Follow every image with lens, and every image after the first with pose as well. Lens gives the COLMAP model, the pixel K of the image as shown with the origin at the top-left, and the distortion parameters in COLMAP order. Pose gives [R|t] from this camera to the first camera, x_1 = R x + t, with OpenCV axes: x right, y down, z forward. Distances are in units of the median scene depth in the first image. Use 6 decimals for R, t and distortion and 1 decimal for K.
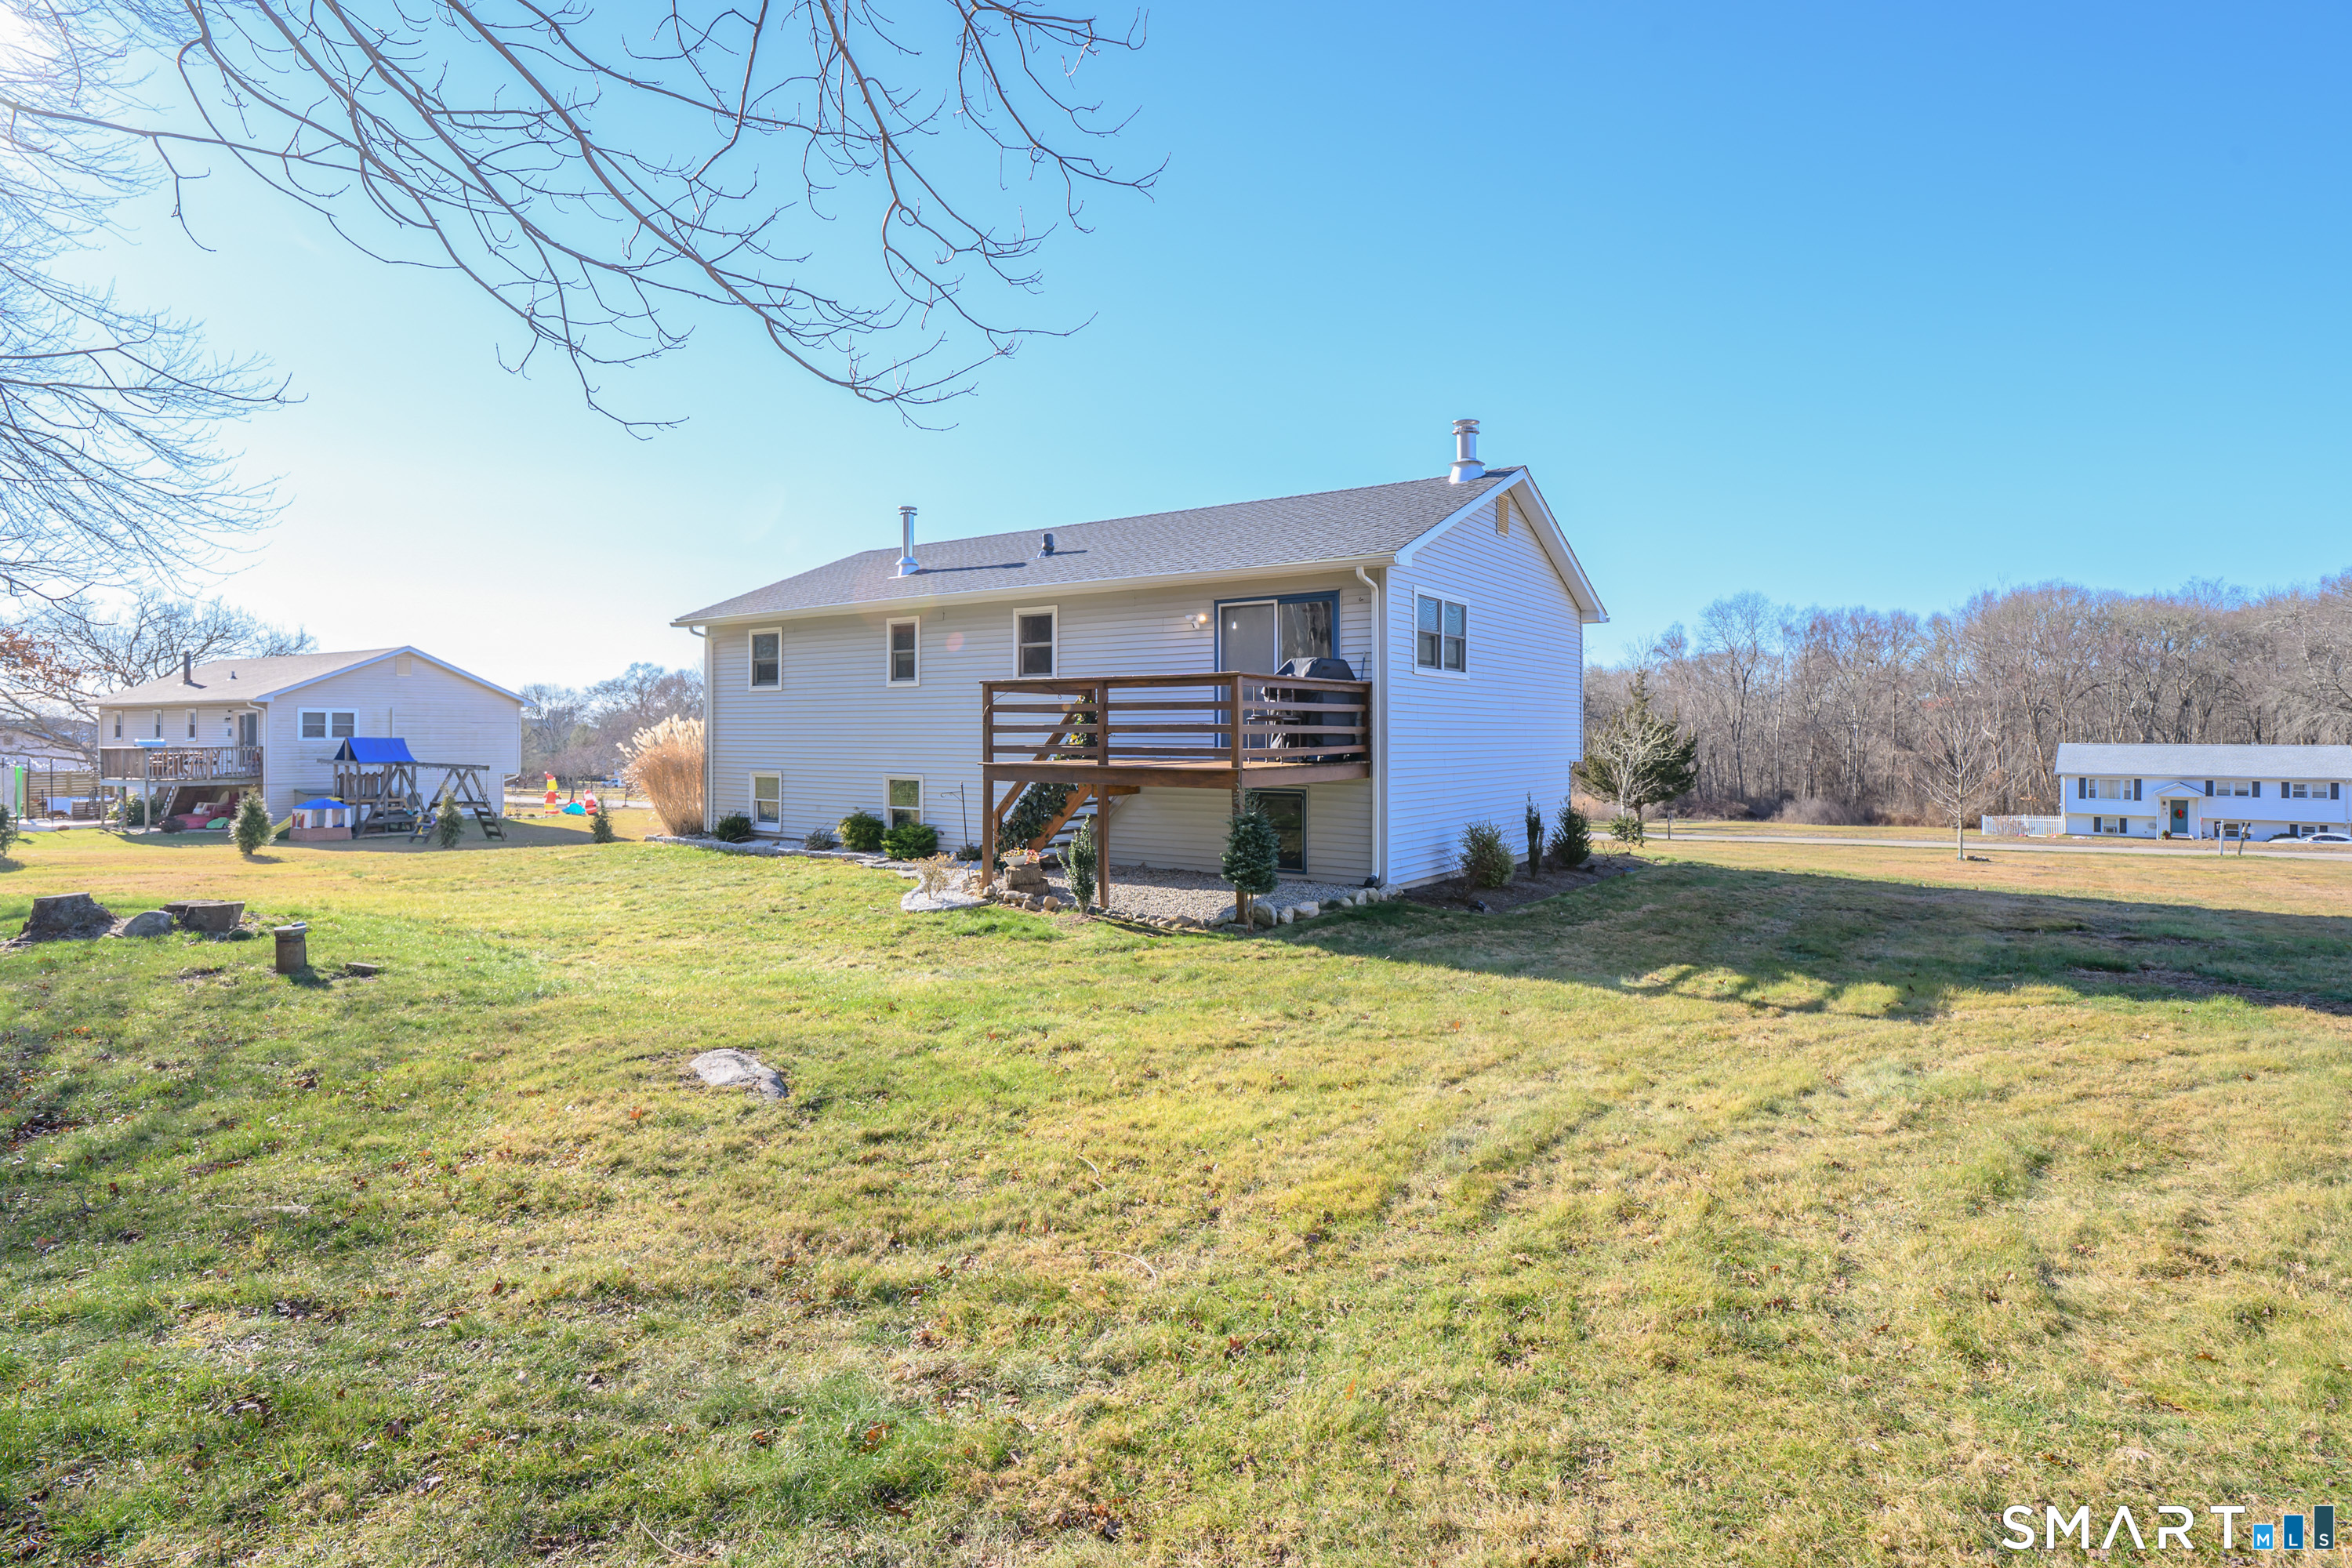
lens RADIAL K [[1144.3, 0, 1186.0], [0, 1144.3, 770.9], [0, 0, 1]] dist [-0.000784, -0.001021]
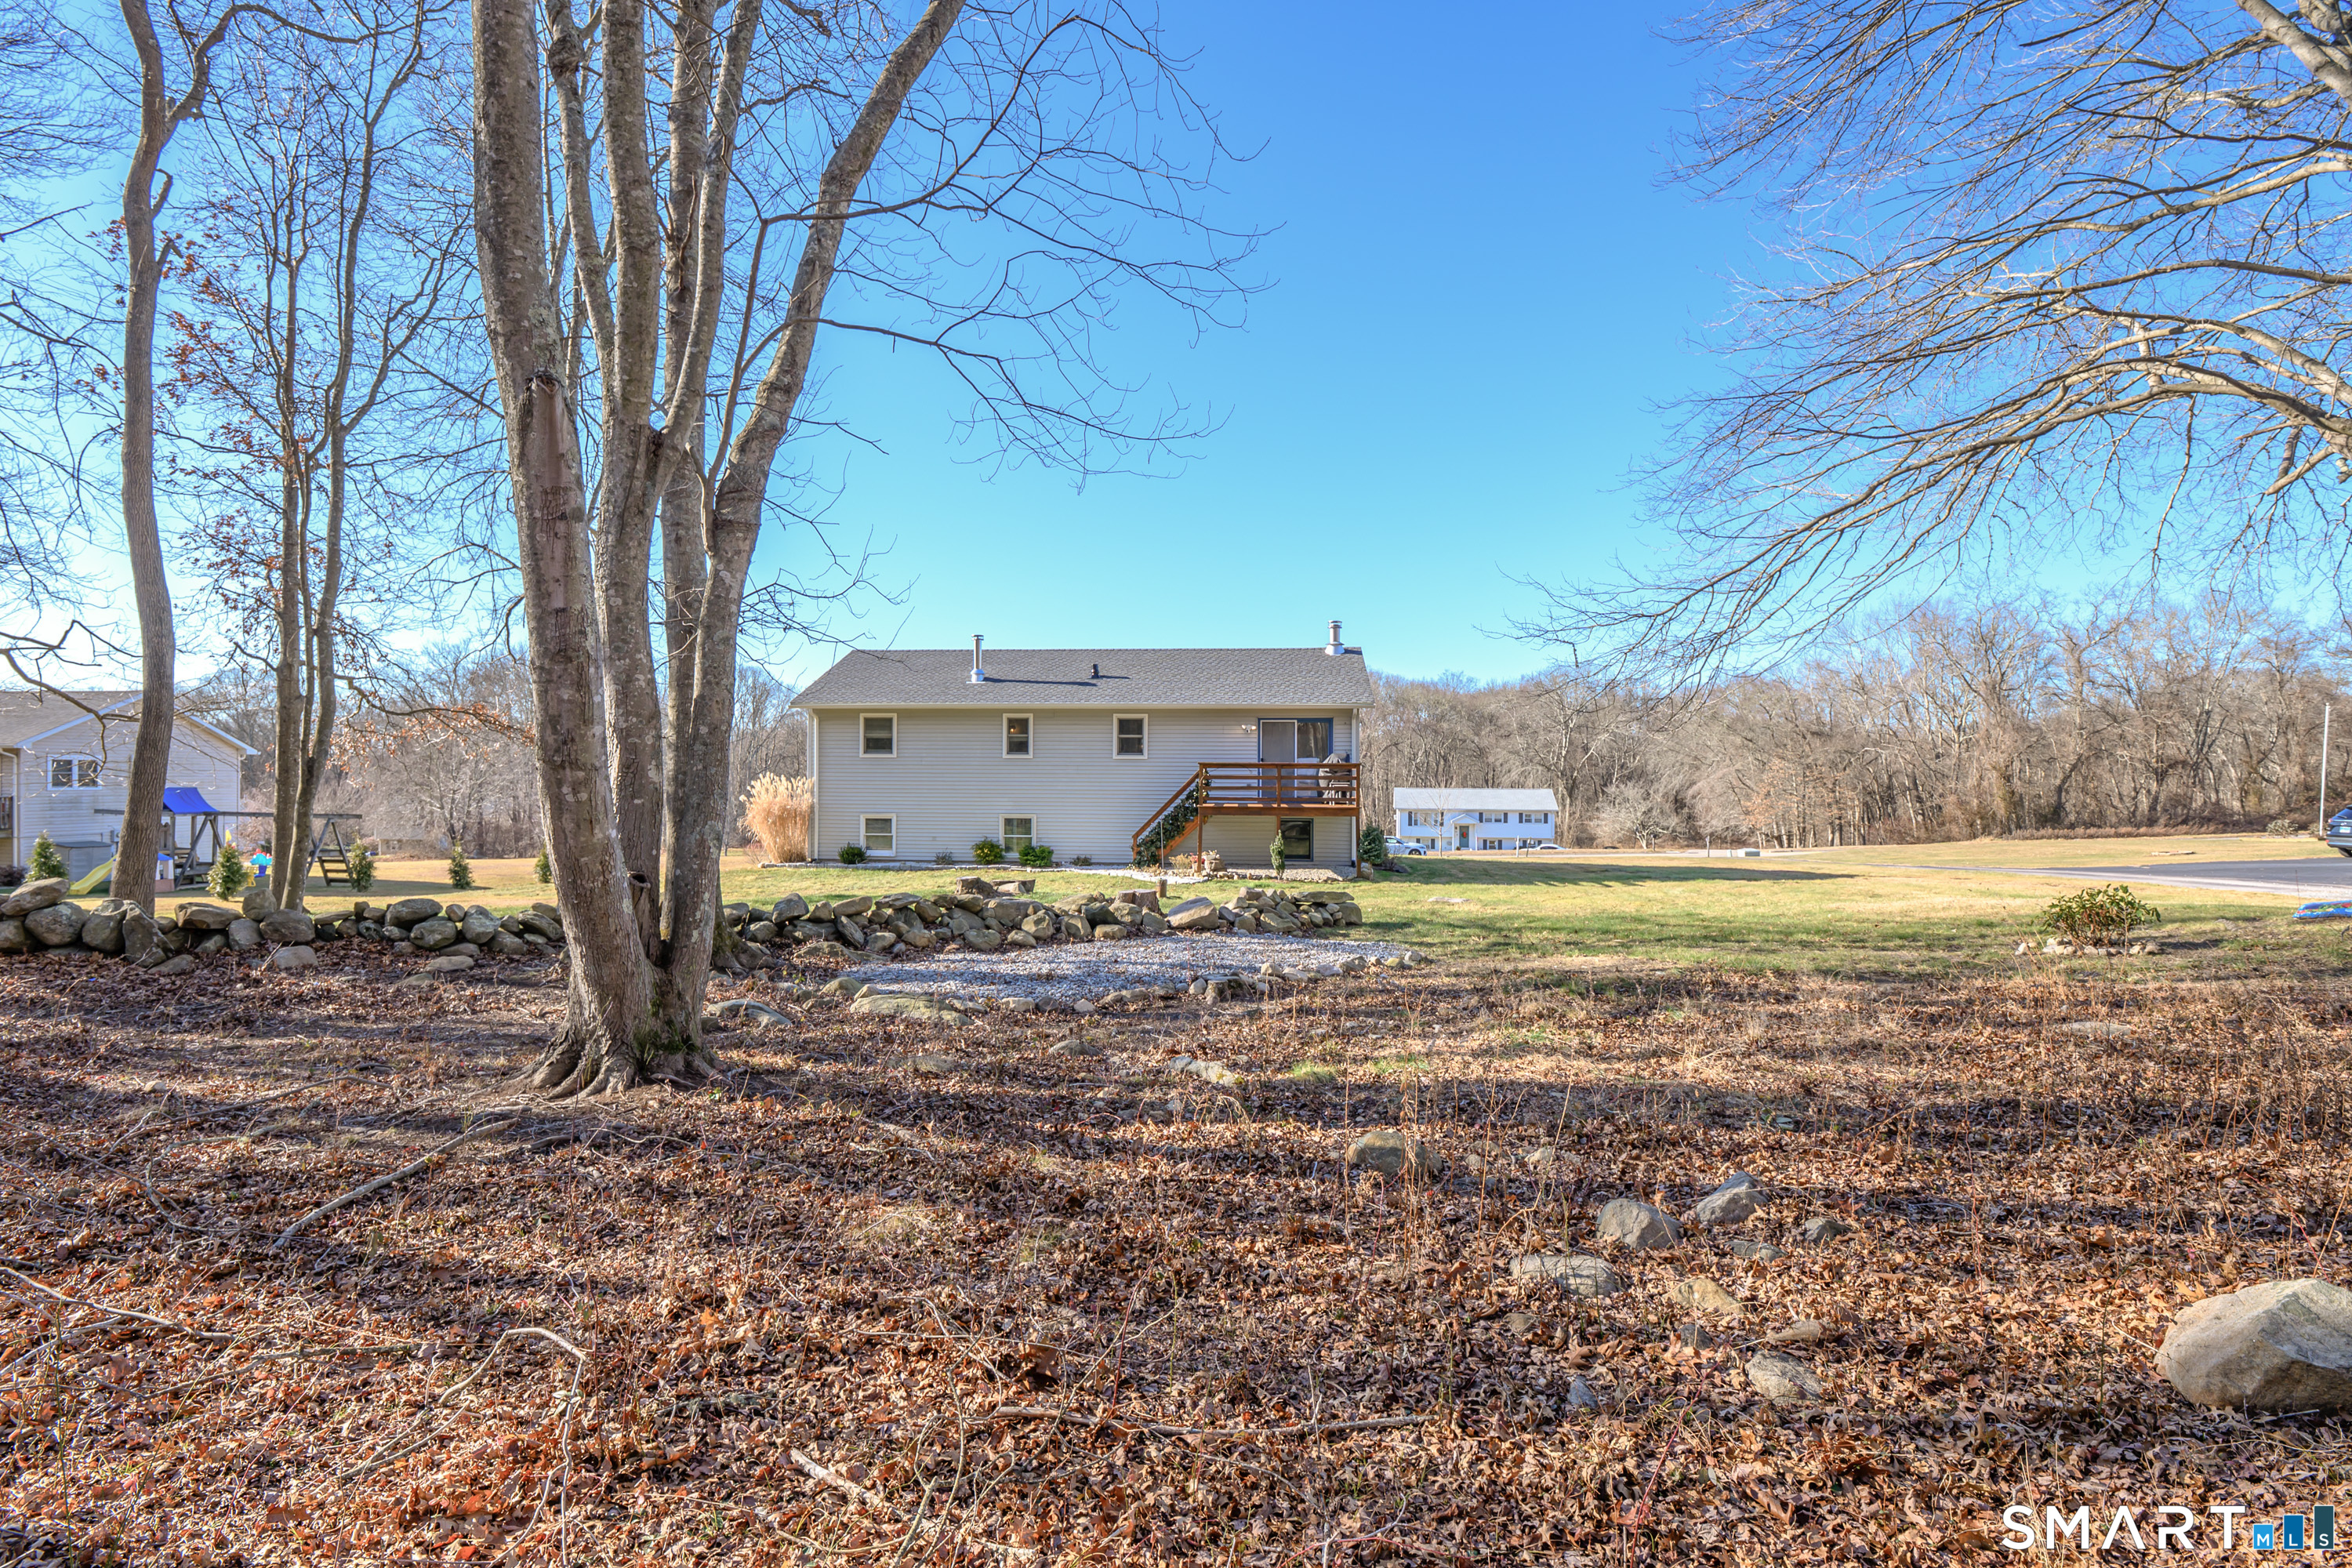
lens RADIAL K [[1162.4, 0, 1174.1], [0, 1162.4, 792.8], [0, 0, 1]] dist [0.000981, -0.000106]
pose [[0.864276, -0.001358, 0.503016, -0.838692], [0.009069, 0.999876, -0.012881, -0.004474], [-0.502937, 0.015695, 0.864181, -0.449571]]
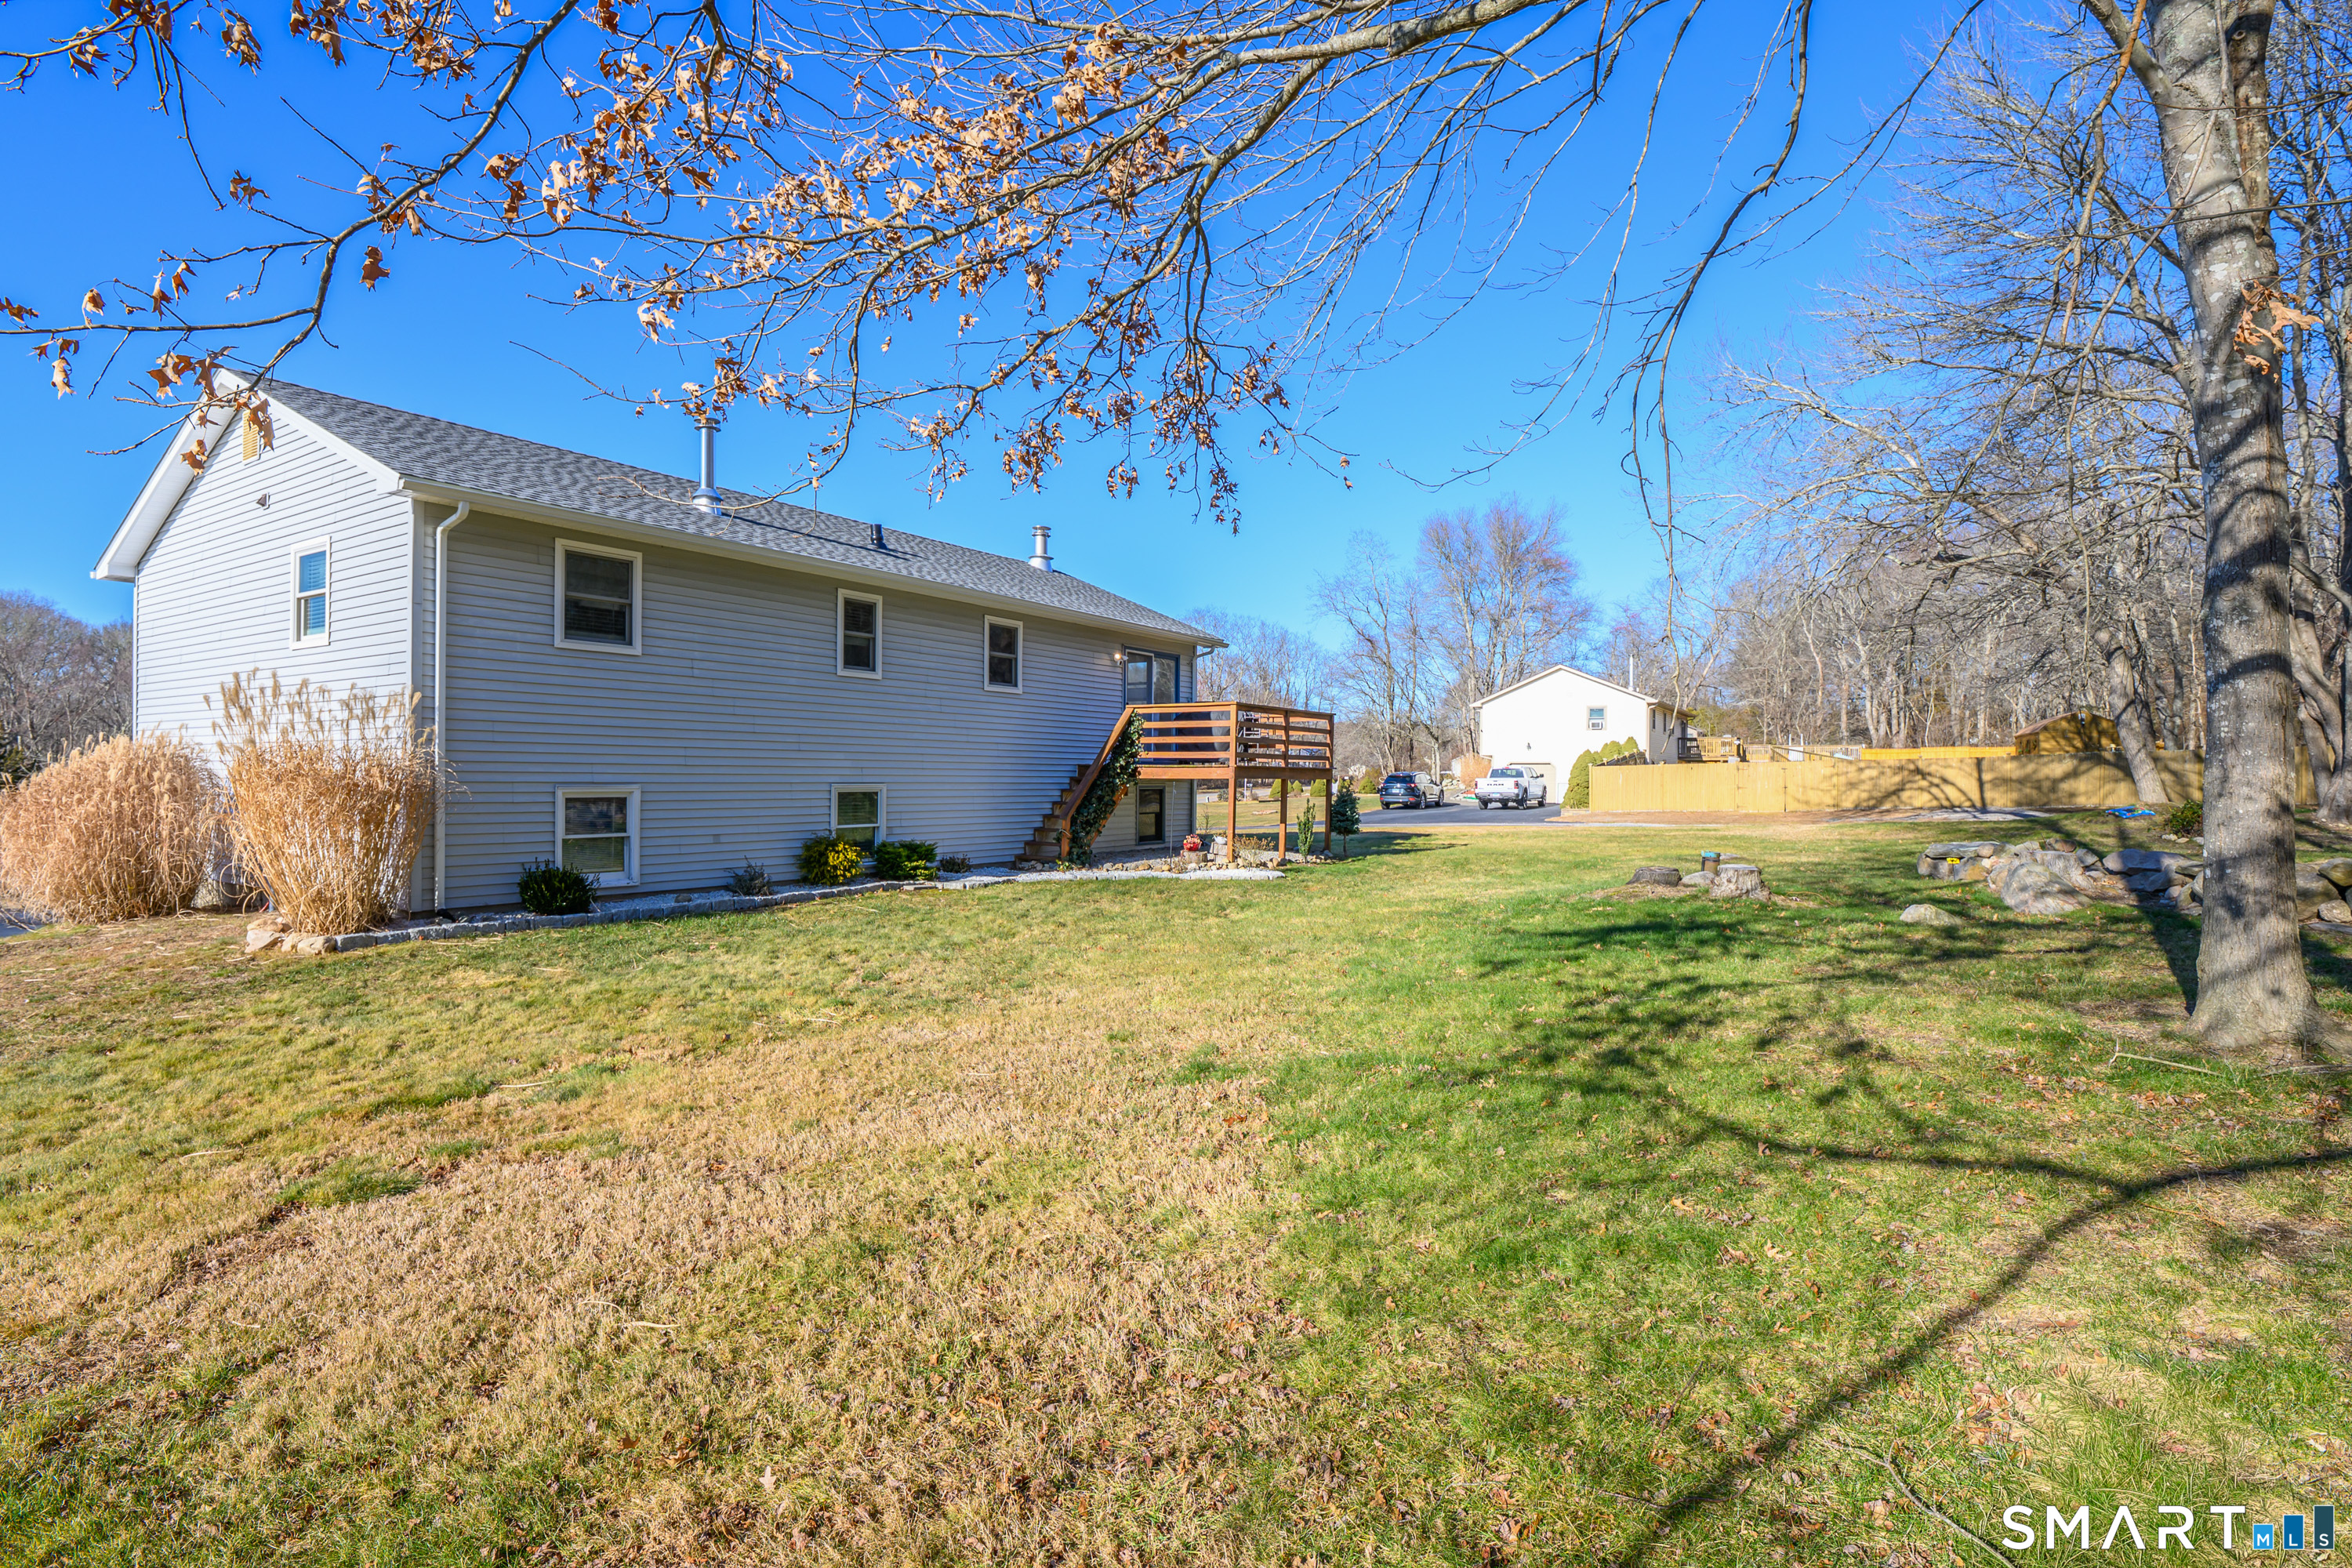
lens RADIAL K [[1116.2, 0, 1219.3], [0, 1116.2, 788.7], [0, 0, 1]] dist [-0.000151, 0.000379]
pose [[-0.058420, -0.027290, 0.997919, -1.043672], [0.008064, 0.999581, 0.027808, -0.014267], [-0.998260, 0.009672, -0.058175, 0.776334]]
